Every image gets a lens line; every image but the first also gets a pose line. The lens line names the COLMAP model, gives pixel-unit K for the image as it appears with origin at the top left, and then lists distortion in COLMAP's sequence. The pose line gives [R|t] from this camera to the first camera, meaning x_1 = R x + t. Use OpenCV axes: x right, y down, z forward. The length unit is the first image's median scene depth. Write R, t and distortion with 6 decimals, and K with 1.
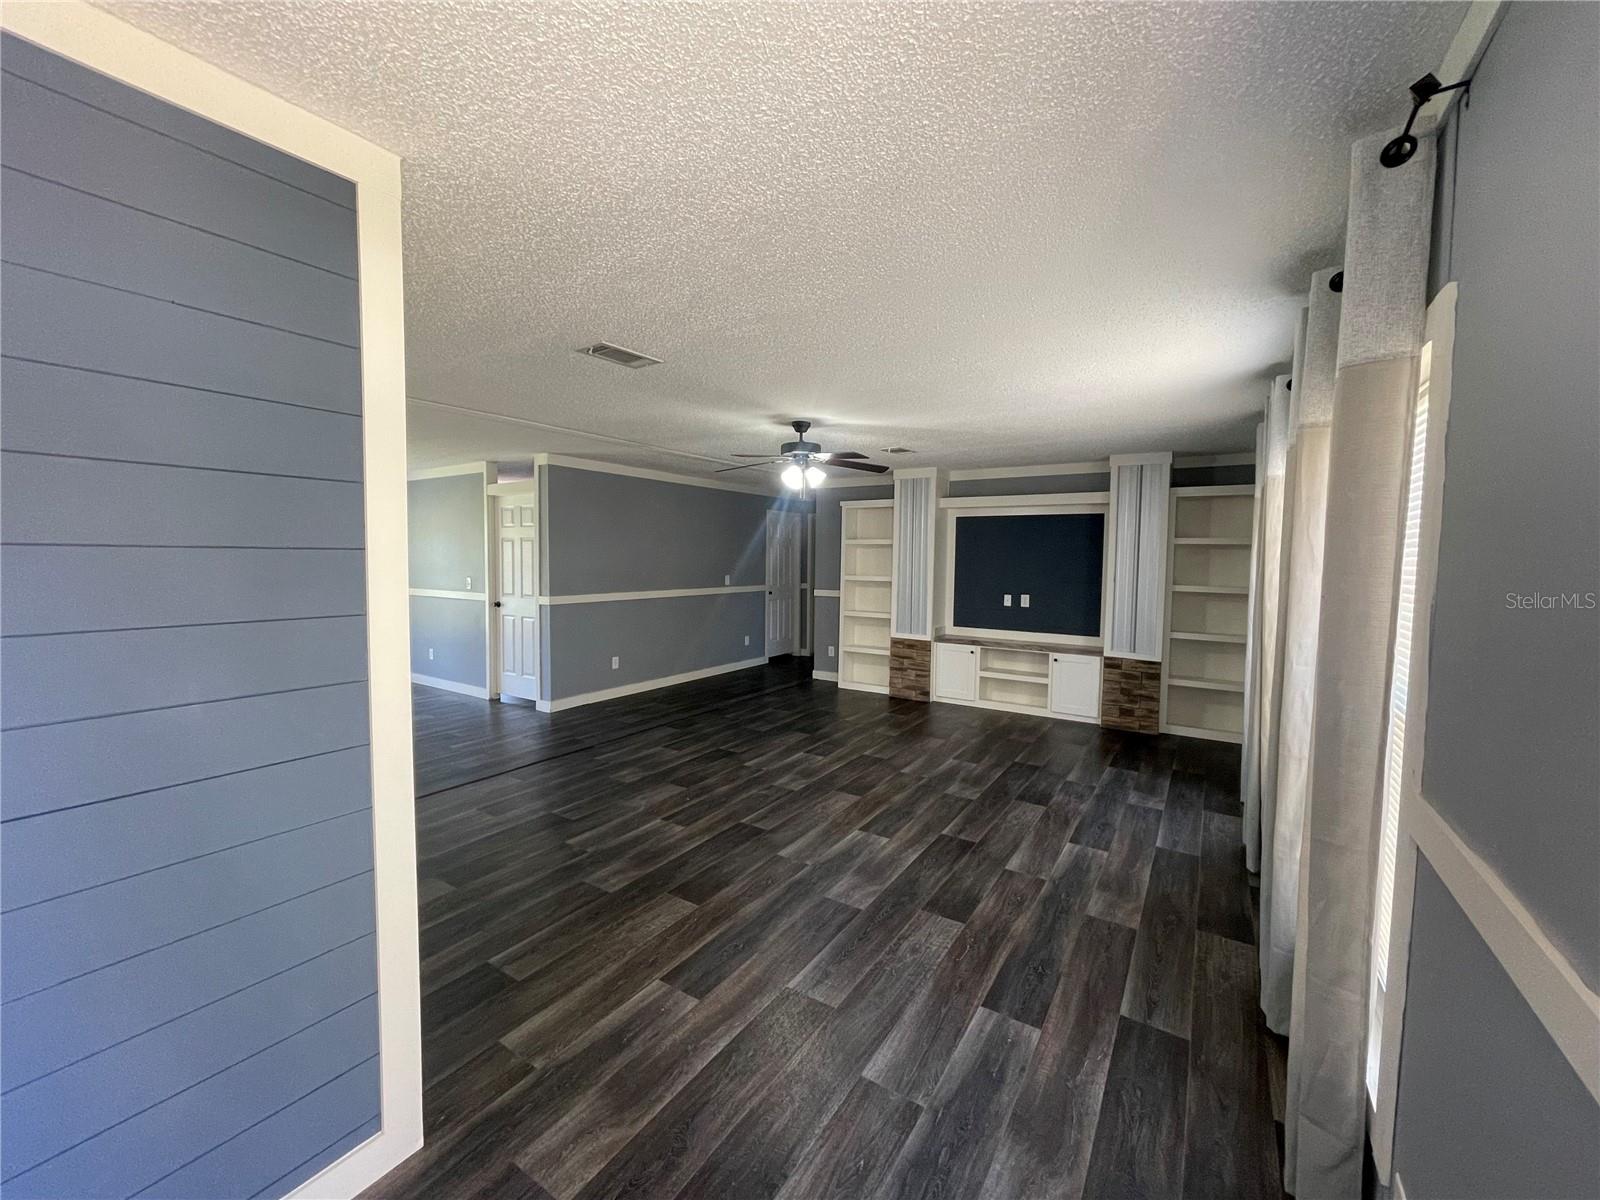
lens RADIAL K [[646.0, 0, 796.1], [0, 646.0, 592.1], [0, 0, 1]] dist [-0.008240, 0.003675]
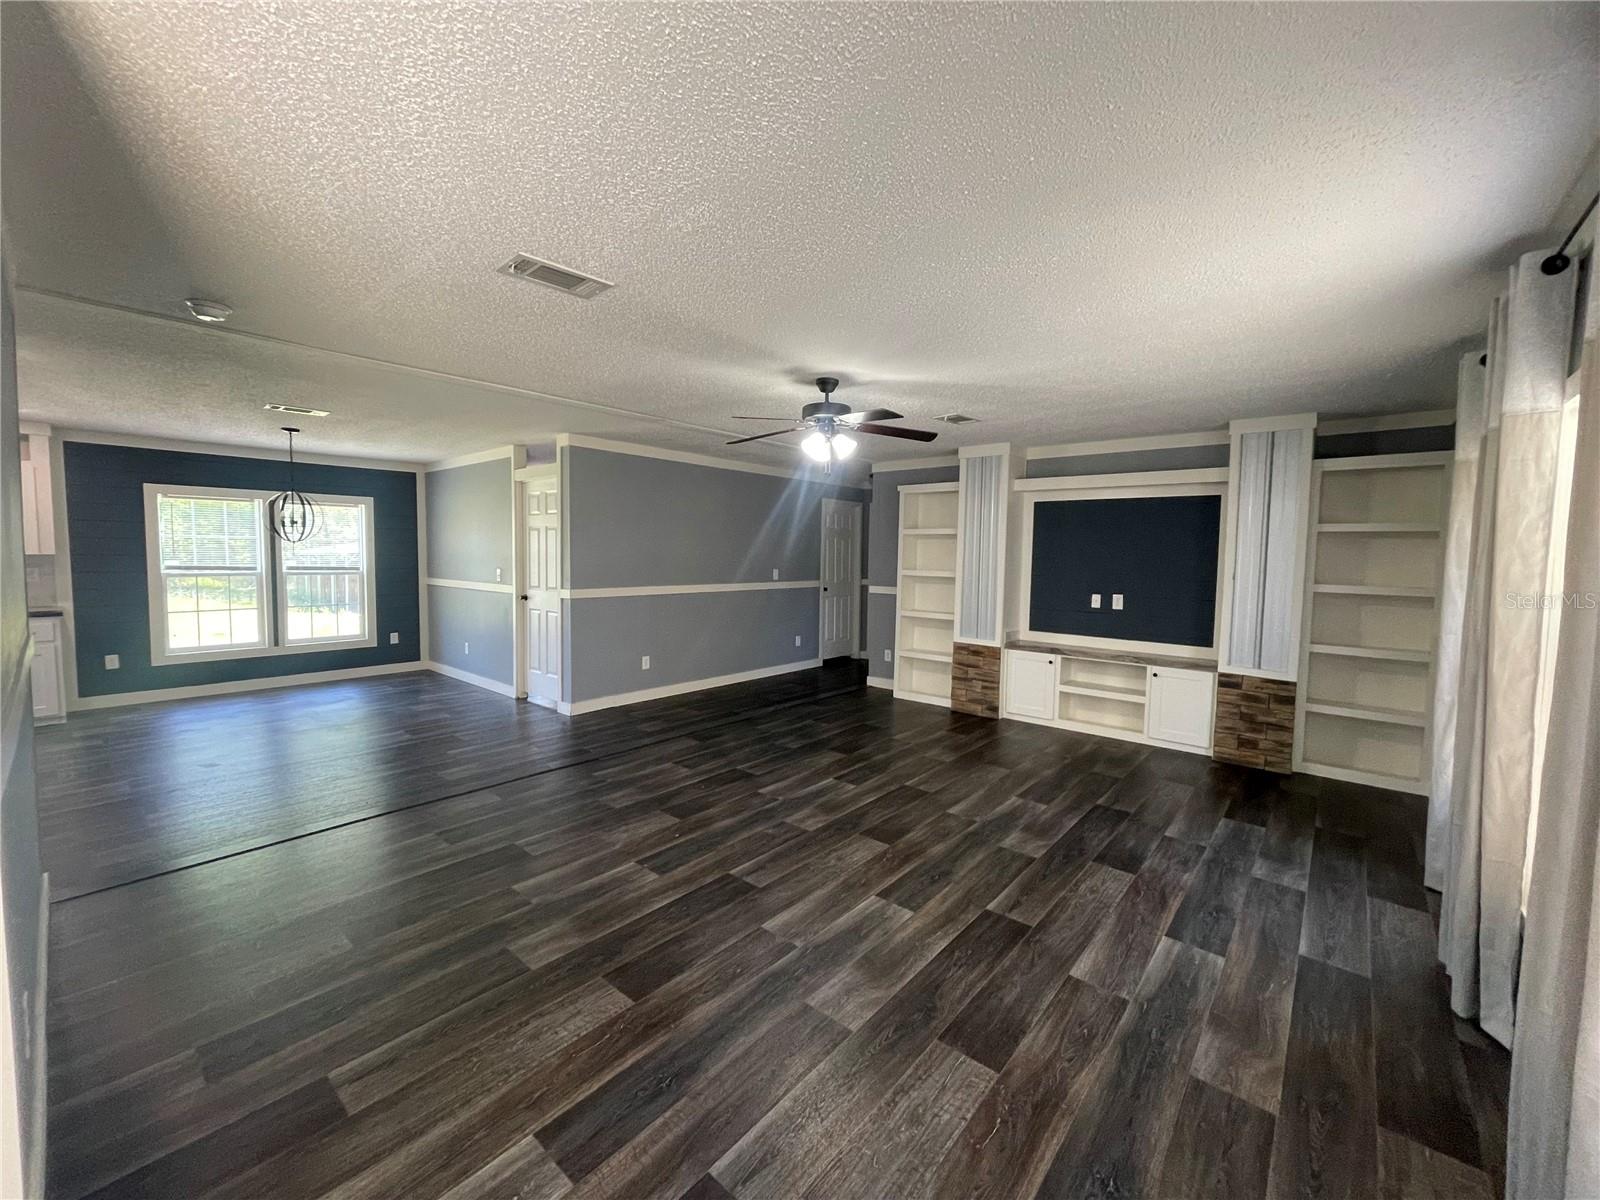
lens RADIAL K [[646.0, 0, 798.0], [0, 646.0, 591.7], [0, 0, 1]] dist [-0.008240, 0.003675]
pose [[0.991479, 0.012319, -0.129684, 0.073372], [-0.011995, 0.999923, 0.003280, 0.003642], [0.129714, -0.001696, 0.991550, 0.165282]]
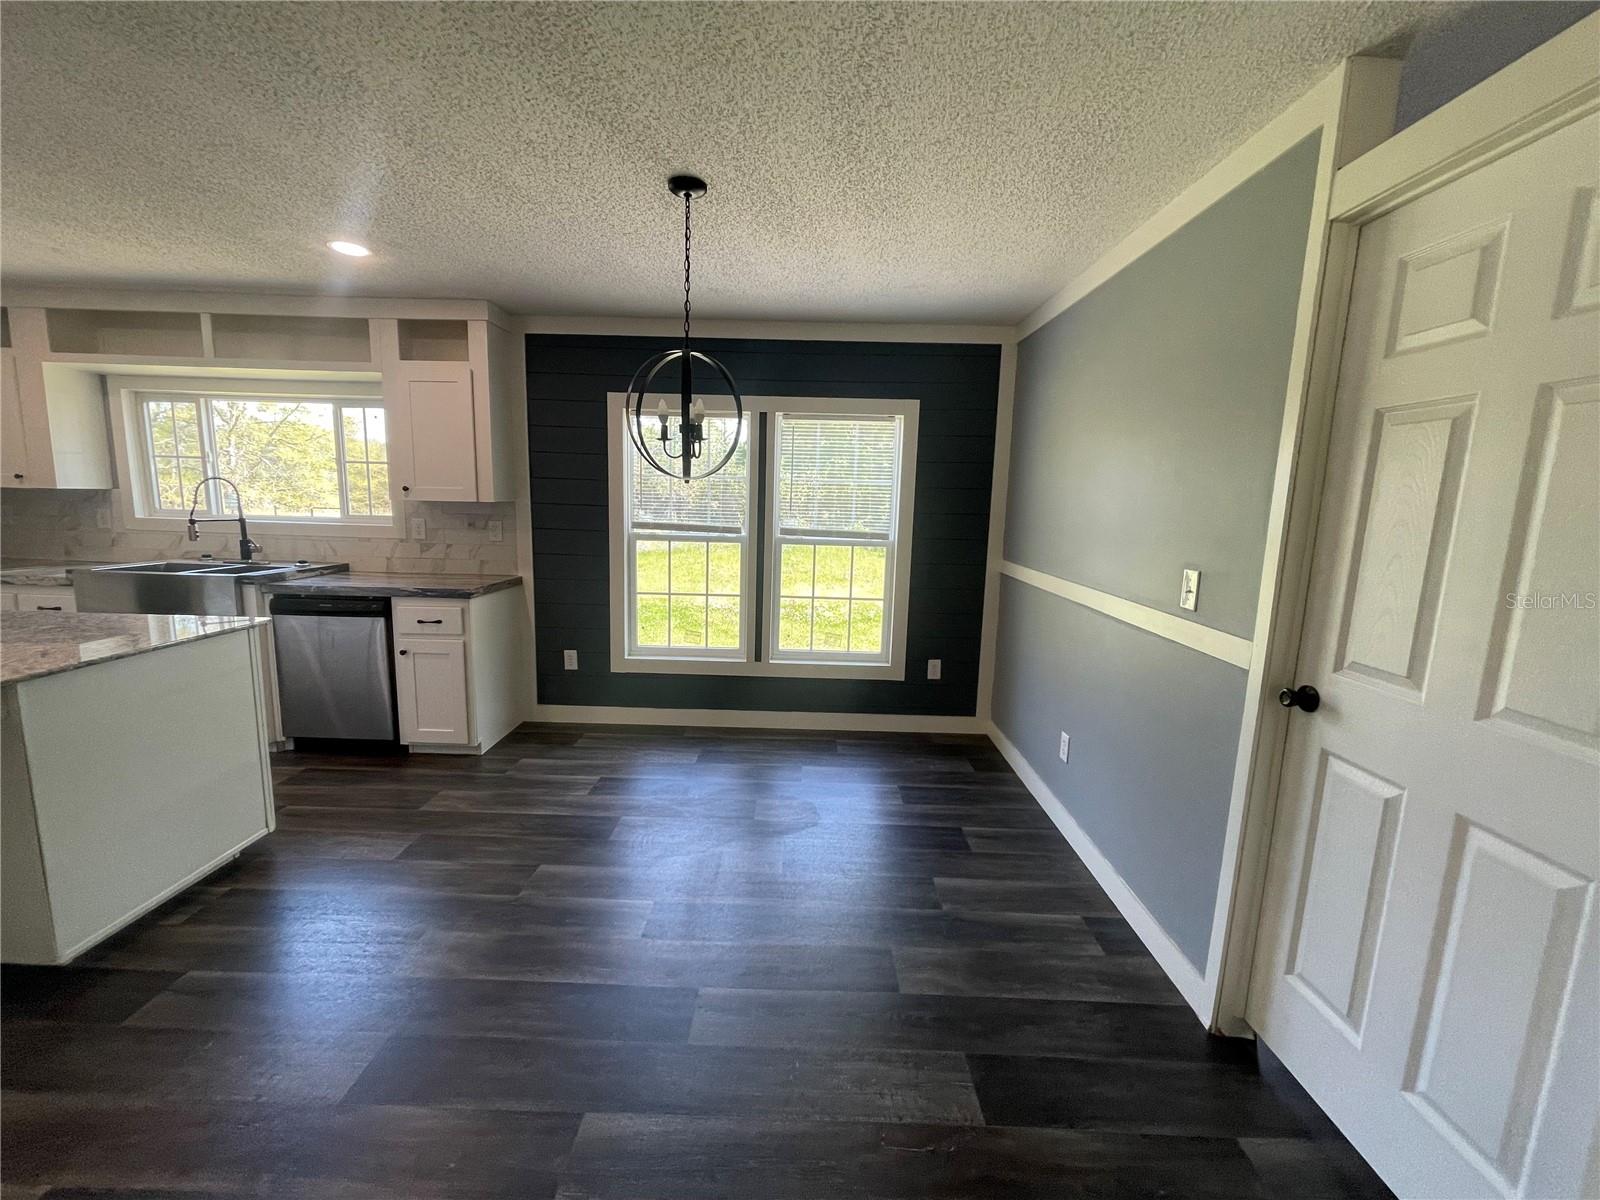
lens RADIAL K [[646.0, 0, 798.5], [0, 646.0, 589.8], [0, 0, 1]] dist [-0.008240, 0.003675]
pose [[0.541908, 0.129610, -0.830384, -0.509420], [-0.070786, 0.991565, 0.108573, -0.045857], [0.837452, -0.000057, 0.546511, 0.977795]]
